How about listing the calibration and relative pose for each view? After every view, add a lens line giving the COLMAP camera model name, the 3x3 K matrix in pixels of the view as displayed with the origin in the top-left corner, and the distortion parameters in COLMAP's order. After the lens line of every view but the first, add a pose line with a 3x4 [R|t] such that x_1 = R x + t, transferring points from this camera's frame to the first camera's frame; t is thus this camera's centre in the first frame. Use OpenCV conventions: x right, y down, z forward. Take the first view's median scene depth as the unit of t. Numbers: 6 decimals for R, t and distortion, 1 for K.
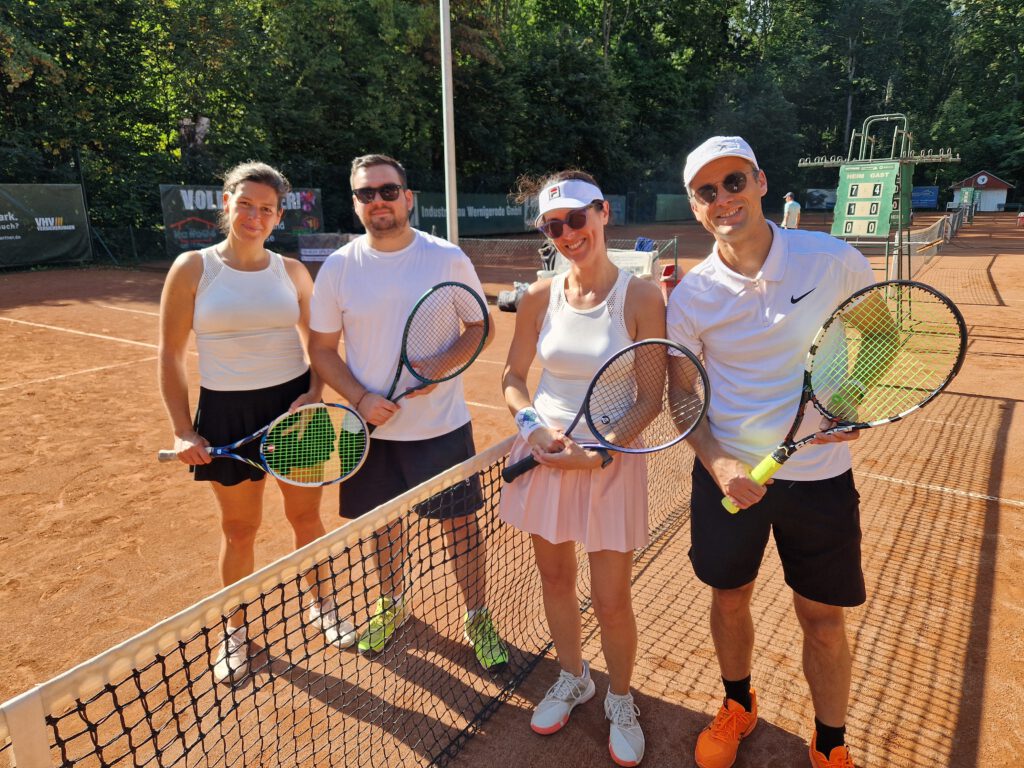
lens RADIAL K [[693.7, 0, 537.2], [0, 693.7, 382.4], [0, 0, 1]] dist [0.065797, -0.056376]
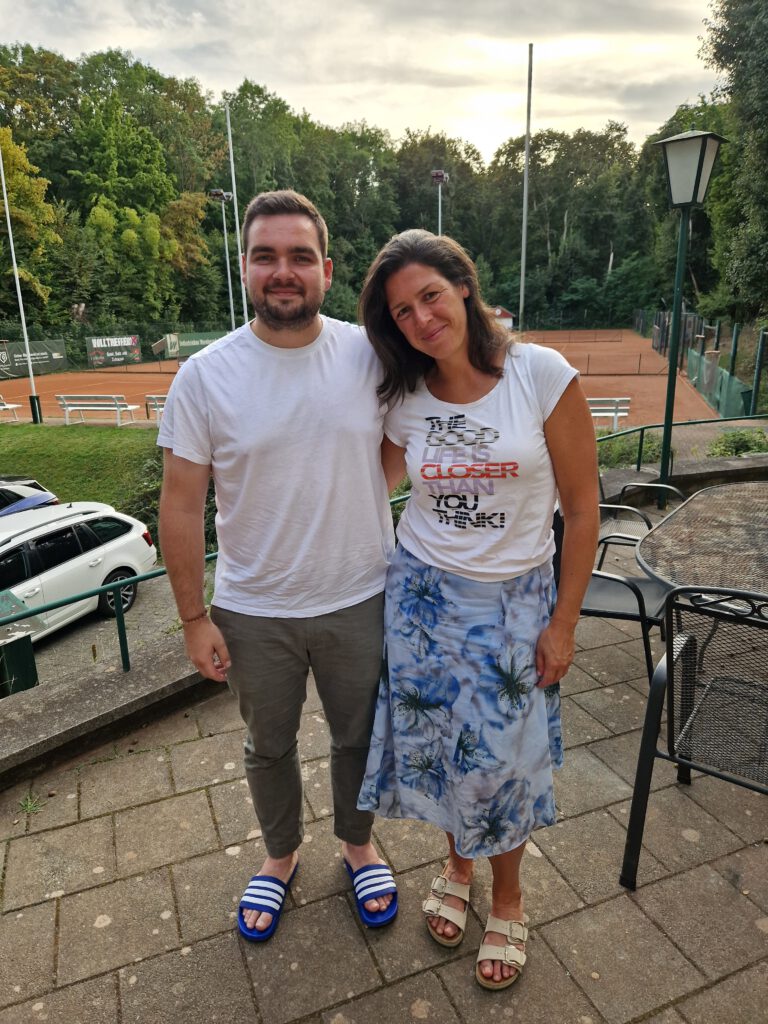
lens RADIAL K [[693.7, 0, 378.8], [0, 693.7, 513.0], [0, 0, 1]] dist [0.065797, -0.056376]
pose [[0.965536, -0.086172, 0.245592, -0.081505], [0.080490, 0.996206, 0.033100, 0.115798], [-0.247513, -0.012192, 0.968808, -0.577624]]
